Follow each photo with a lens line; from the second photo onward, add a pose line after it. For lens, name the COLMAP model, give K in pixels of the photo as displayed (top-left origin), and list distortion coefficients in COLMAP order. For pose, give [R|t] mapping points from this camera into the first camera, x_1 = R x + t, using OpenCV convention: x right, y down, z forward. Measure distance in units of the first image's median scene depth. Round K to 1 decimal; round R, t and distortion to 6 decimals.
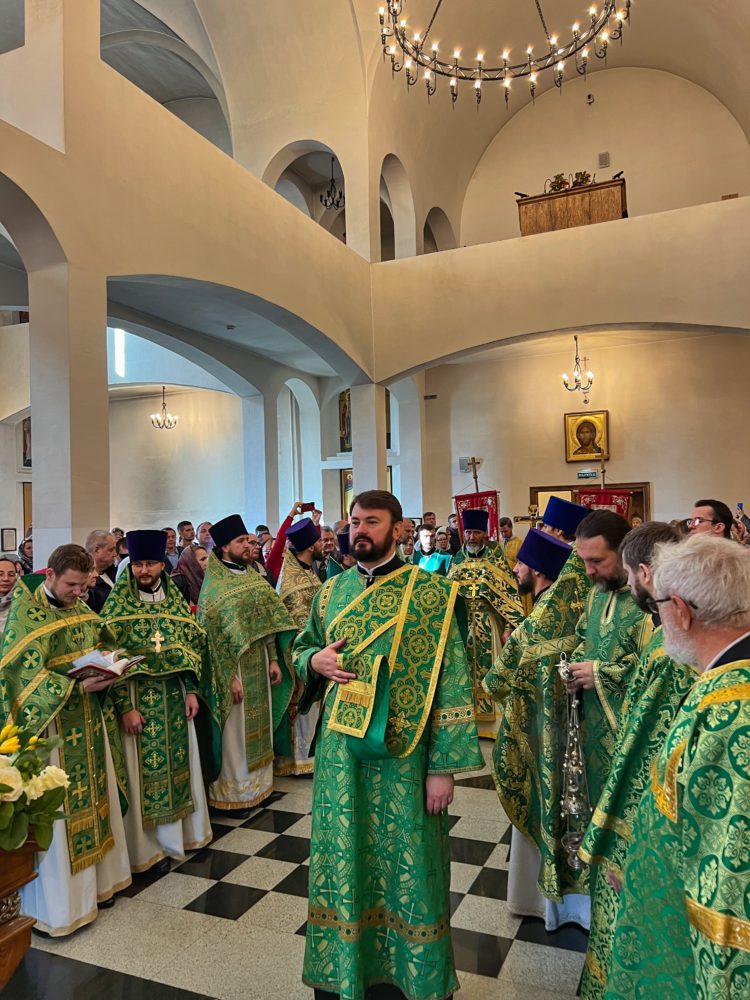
lens RADIAL K [[747.8, 0, 372.0], [0, 747.8, 503.3], [0, 0, 1]] dist [0.060756, -0.071156]
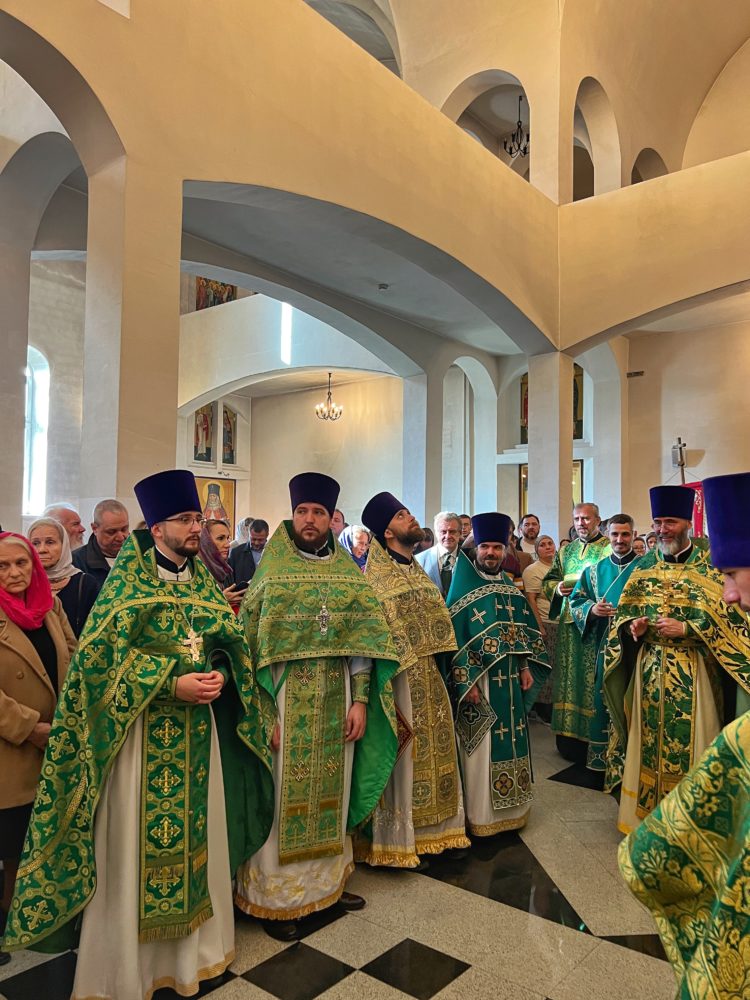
lens RADIAL K [[747.8, 0, 372.8], [0, 747.8, 500.2], [0, 0, 1]] dist [0.060756, -0.071156]
pose [[0.961656, 0.025090, -0.273108, 0.032675], [-0.032802, 0.999181, -0.023708, 0.021872], [0.272290, 0.031758, 0.961691, 0.157288]]
